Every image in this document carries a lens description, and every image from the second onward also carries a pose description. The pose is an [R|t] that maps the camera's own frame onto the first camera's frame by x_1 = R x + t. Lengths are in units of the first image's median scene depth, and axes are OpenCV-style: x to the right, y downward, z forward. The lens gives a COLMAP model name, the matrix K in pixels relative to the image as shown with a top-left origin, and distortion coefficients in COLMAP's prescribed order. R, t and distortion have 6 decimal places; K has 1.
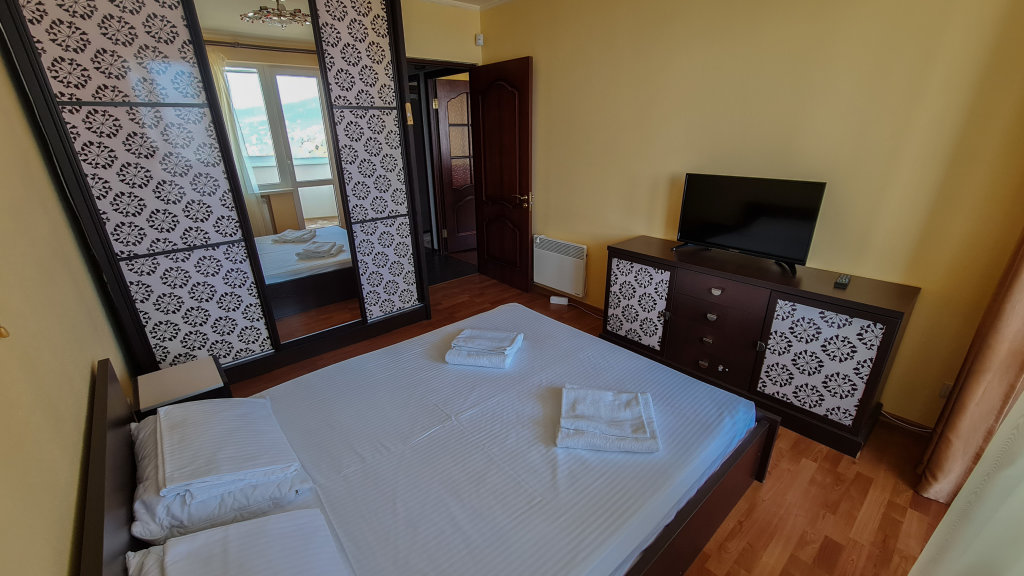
lens RADIAL K [[417.9, 0, 508.9], [0, 417.9, 291.4], [0, 0, 1]] dist [0.004149, -0.000653]
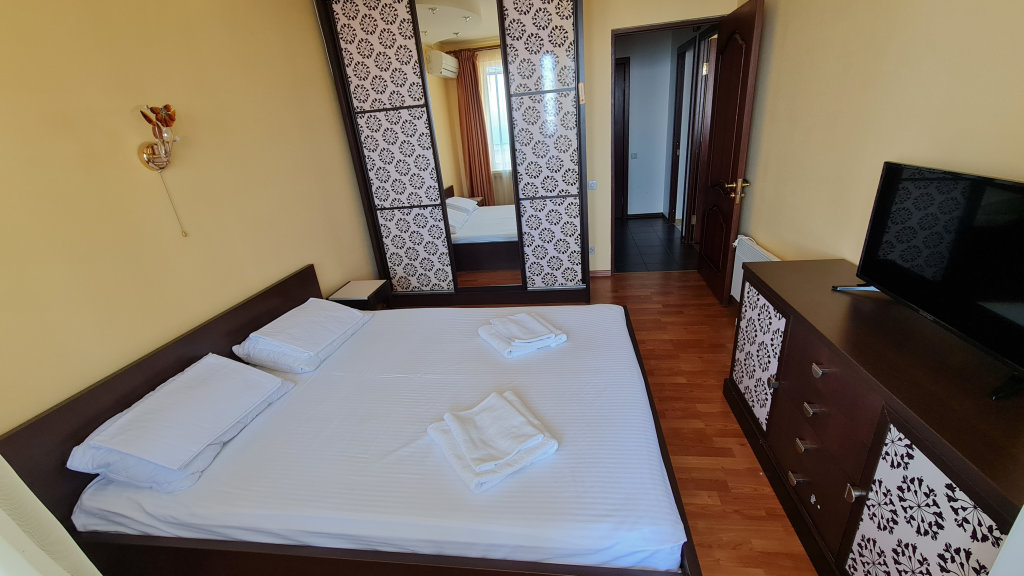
lens RADIAL K [[417.9, 0, 511.0], [0, 417.9, 291.4], [0, 0, 1]] dist [0.004149, -0.000653]
pose [[0.653909, 0.244656, -0.715923, 0.541371], [-0.199322, 0.968551, 0.148931, -0.096847], [0.729845, 0.045312, 0.682110, 0.255537]]
